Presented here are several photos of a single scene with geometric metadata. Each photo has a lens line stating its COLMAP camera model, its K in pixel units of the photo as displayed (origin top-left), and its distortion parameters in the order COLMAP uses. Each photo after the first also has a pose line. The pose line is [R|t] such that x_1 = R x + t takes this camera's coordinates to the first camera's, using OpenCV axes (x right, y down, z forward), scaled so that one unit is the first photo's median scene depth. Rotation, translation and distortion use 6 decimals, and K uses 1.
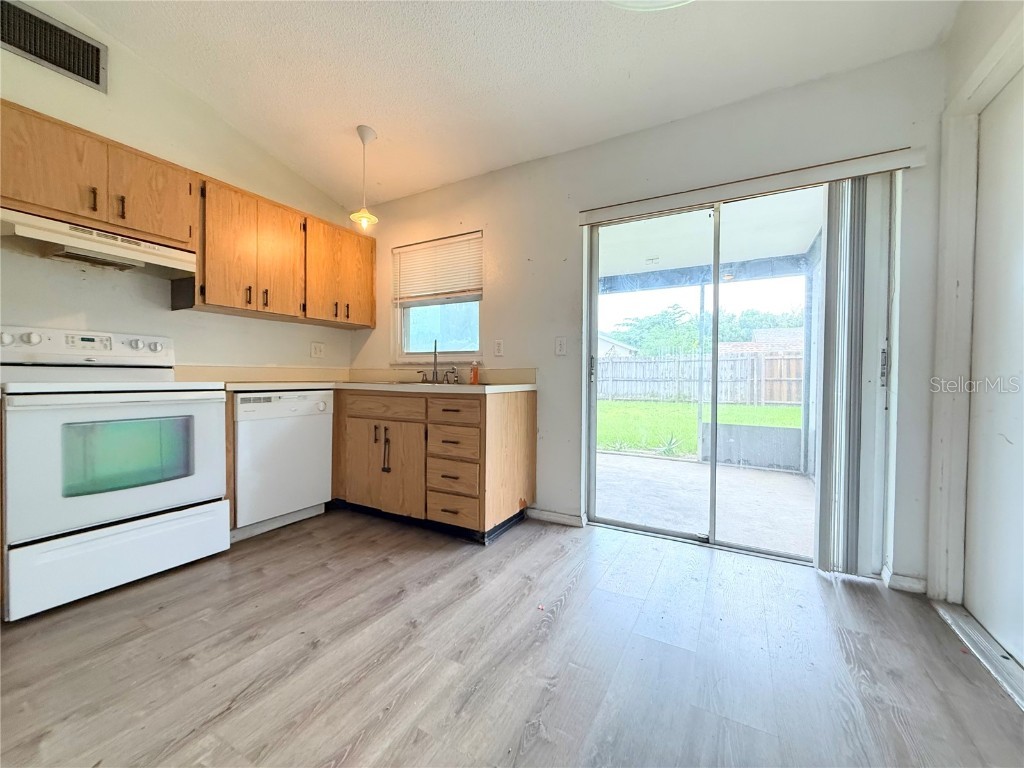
lens RADIAL K [[409.9, 0, 512.9], [0, 409.9, 380.0], [0, 0, 1]] dist [-0.000559, -0.000515]
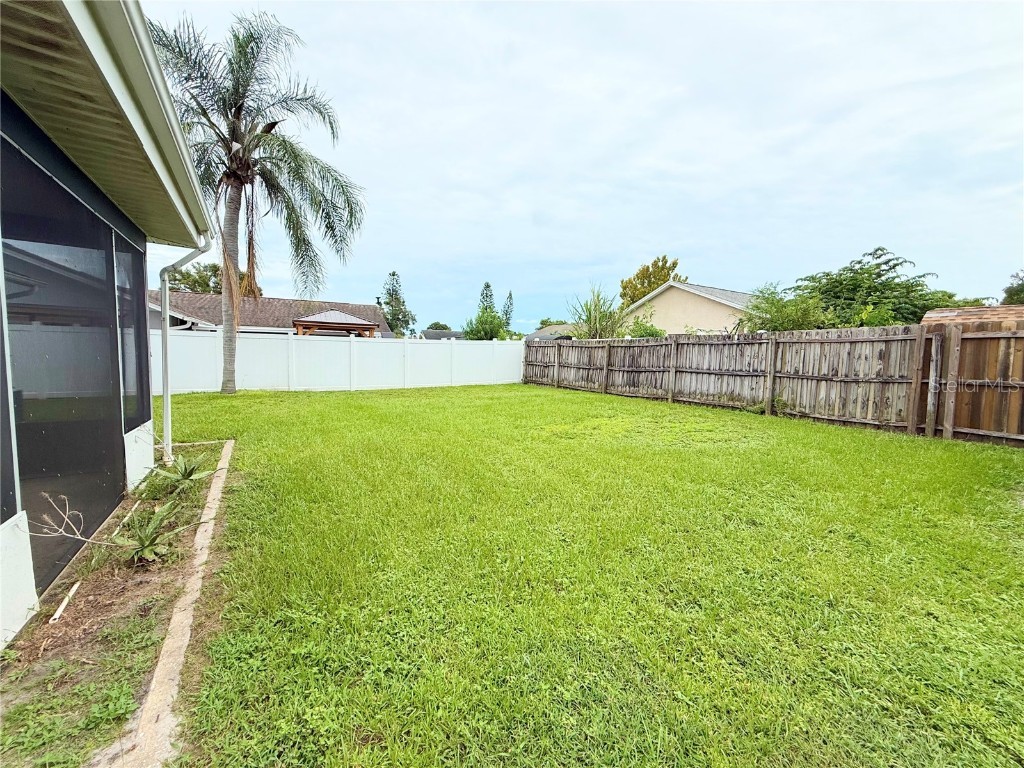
lens RADIAL K [[409.9, 0, 515.4], [0, 409.9, 384.1], [0, 0, 1]] dist [-0.000559, -0.000515]
pose [[0.881303, 0.049539, -0.469947, 0.345853], [-0.022309, 0.997743, 0.063340, -0.015740], [0.472024, -0.045338, 0.880419, 0.310669]]
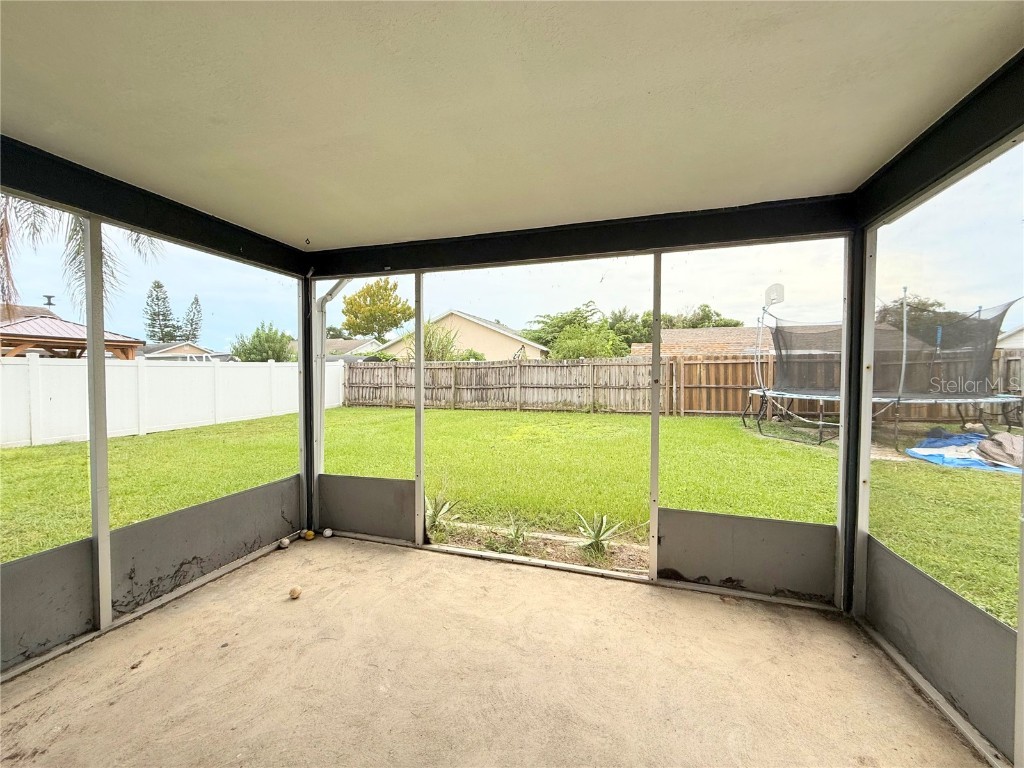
lens RADIAL K [[409.9, 0, 514.2], [0, 409.9, 383.4], [0, 0, 1]] dist [-0.000559, -0.000515]
pose [[0.978718, -0.010271, 0.204950, 0.057051], [0.006769, 0.999819, 0.017779, -0.023671], [-0.205096, -0.016013, 0.978611, 0.172799]]
